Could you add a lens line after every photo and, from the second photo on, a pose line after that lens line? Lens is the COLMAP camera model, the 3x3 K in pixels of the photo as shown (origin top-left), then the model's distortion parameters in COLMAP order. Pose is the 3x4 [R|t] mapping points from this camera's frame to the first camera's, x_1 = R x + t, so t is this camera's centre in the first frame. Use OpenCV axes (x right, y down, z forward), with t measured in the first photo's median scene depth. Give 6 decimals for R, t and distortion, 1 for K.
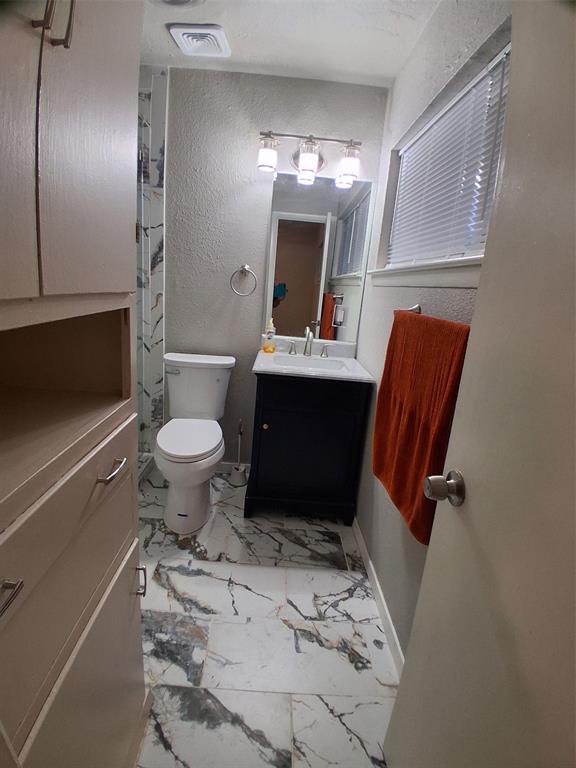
lens RADIAL K [[381.4, 0, 283.6], [0, 381.4, 381.9], [0, 0, 1]] dist [0.002836, -0.045292]
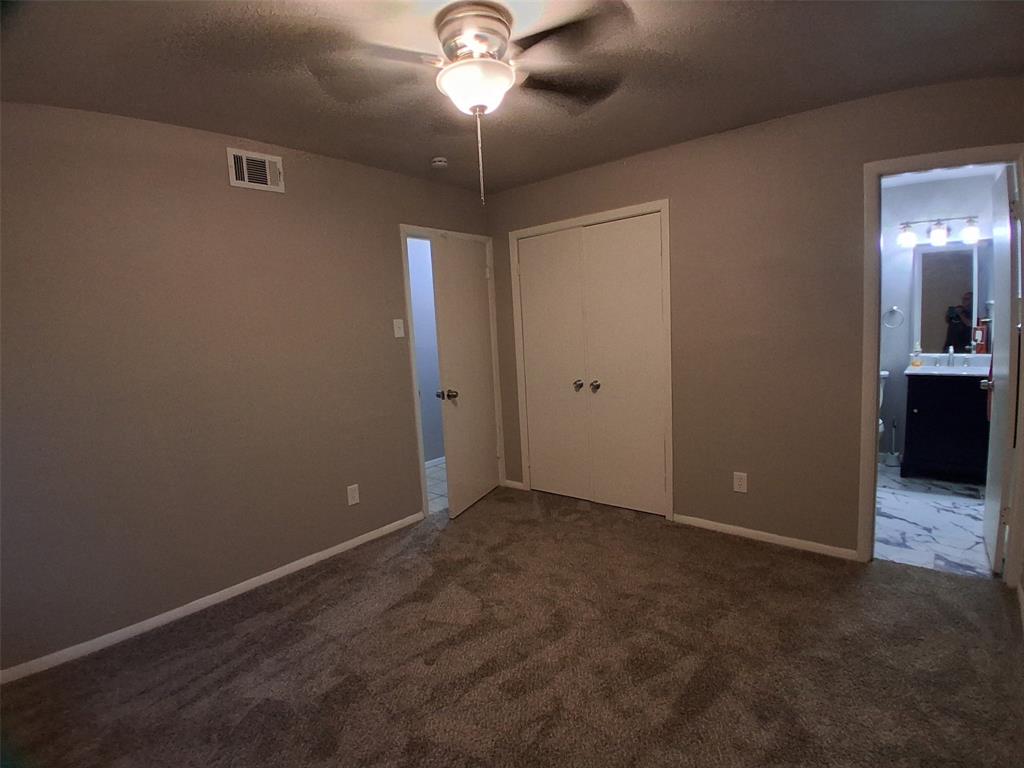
lens RADIAL K [[508.5, 0, 509.7], [0, 508.5, 393.3], [0, 0, 1]] dist [0.002836, -0.045292]
pose [[0.744048, -0.042925, -0.666745, 0.070890], [-0.043560, 0.992694, -0.112520, 0.310726], [0.666704, 0.112763, 0.736743, -1.398499]]
